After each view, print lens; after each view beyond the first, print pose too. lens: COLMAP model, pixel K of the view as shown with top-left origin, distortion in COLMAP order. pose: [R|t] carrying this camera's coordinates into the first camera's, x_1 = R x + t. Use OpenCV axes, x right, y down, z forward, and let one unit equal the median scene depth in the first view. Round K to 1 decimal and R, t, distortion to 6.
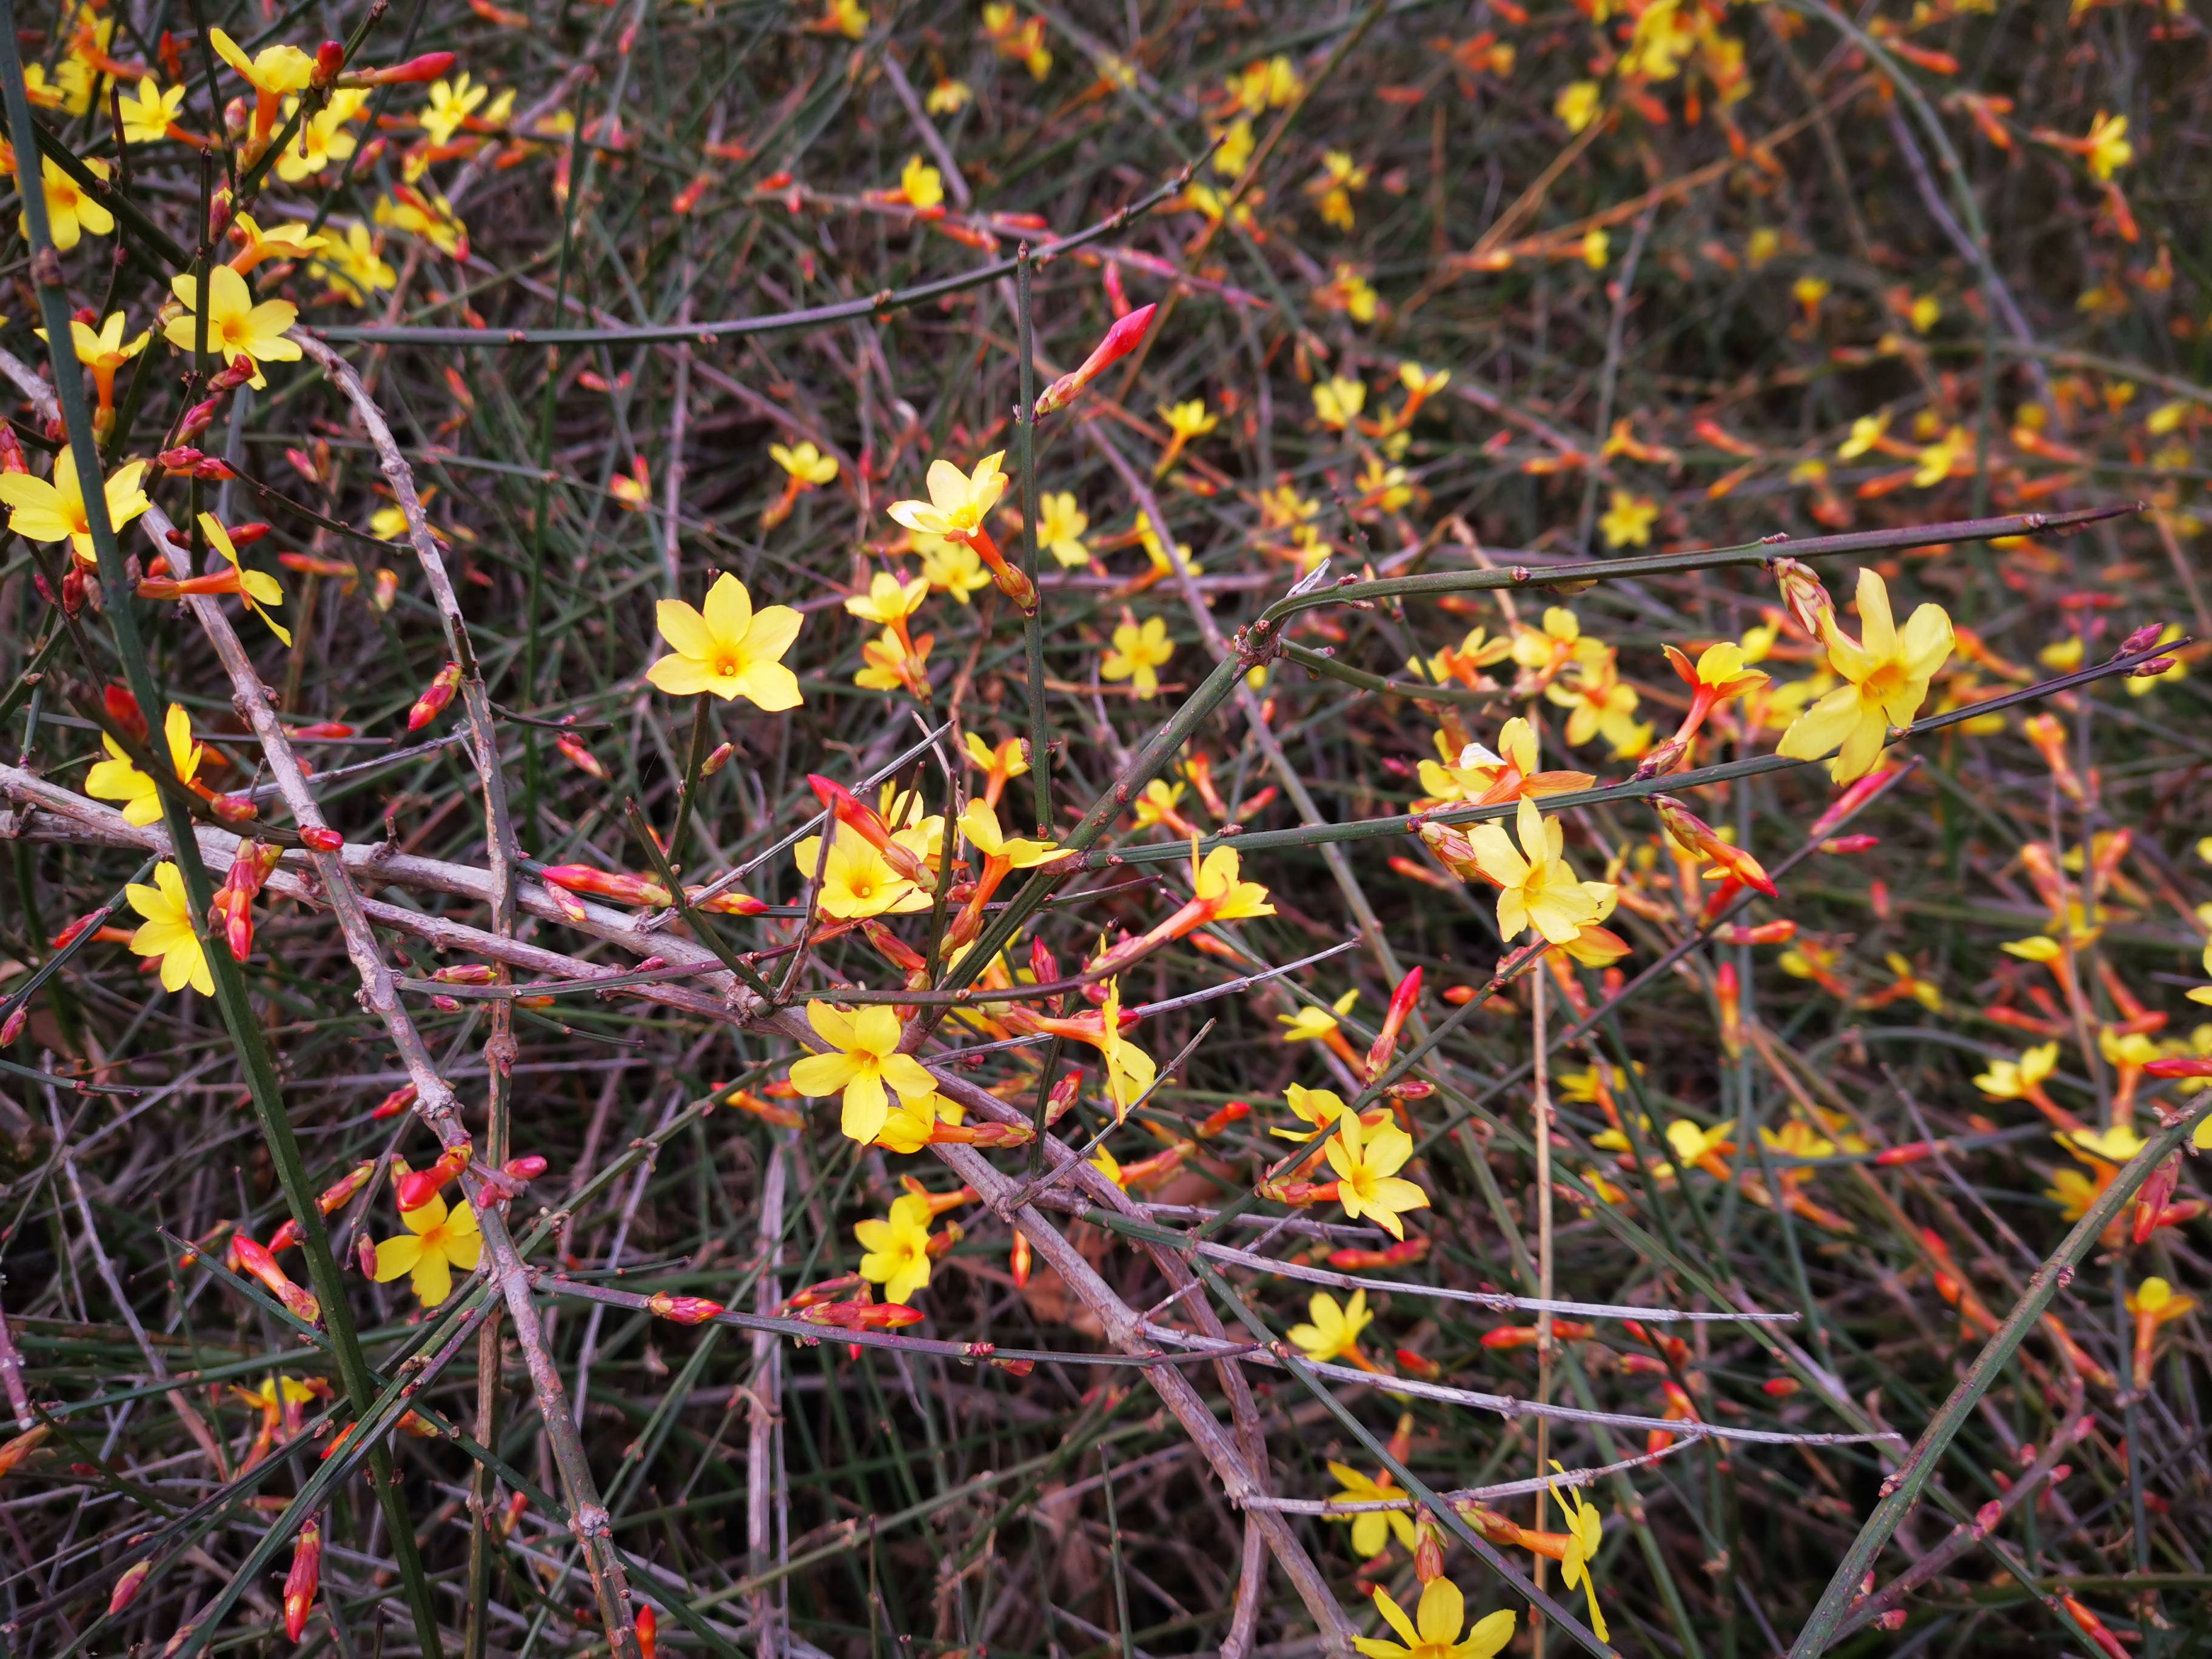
lens RADIAL K [[1733.0, 0, 1106.0], [0, 1733.0, 829.5], [0, 0, 1]] dist [0.052009, -0.067571]
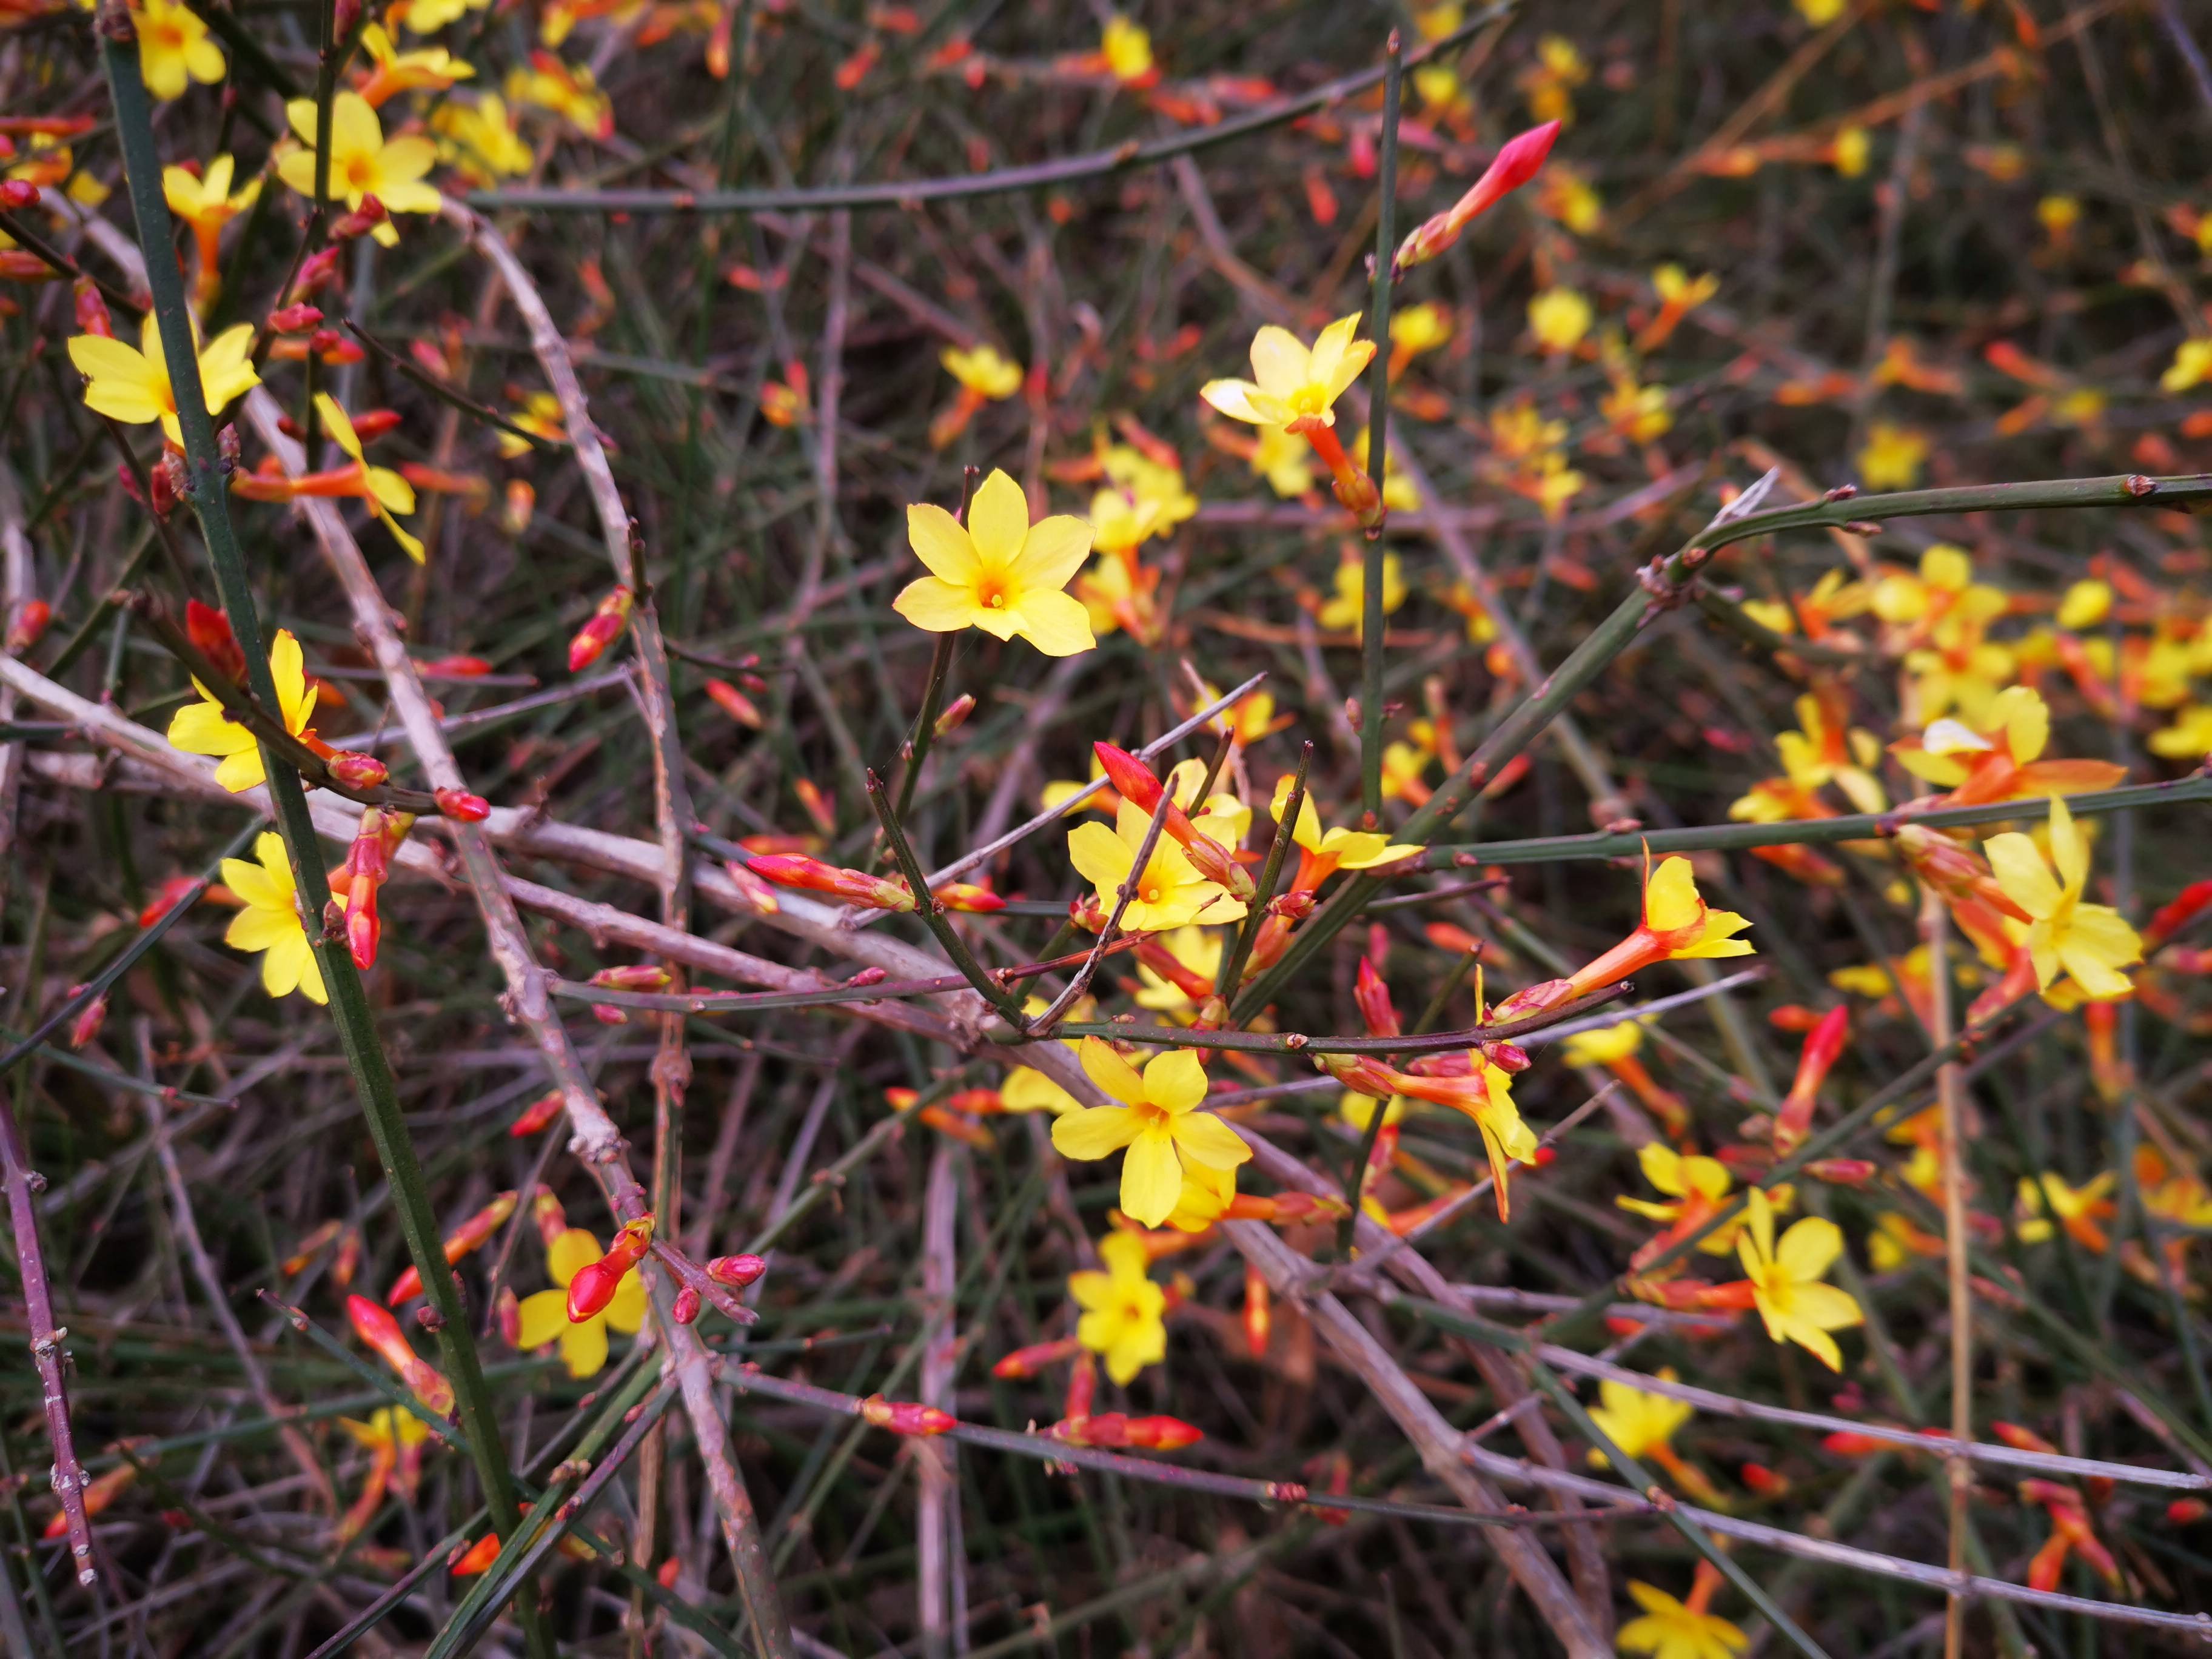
lens RADIAL K [[1766.1, 0, 1108.2], [0, 1766.1, 841.4], [0, 0, 1]] dist [0.036605, -0.072708]
pose [[0.998116, 0.028201, -0.054493, -0.102051], [-0.026312, 0.999038, 0.035086, -0.012909], [0.055430, -0.033586, 0.997898, 0.194094]]
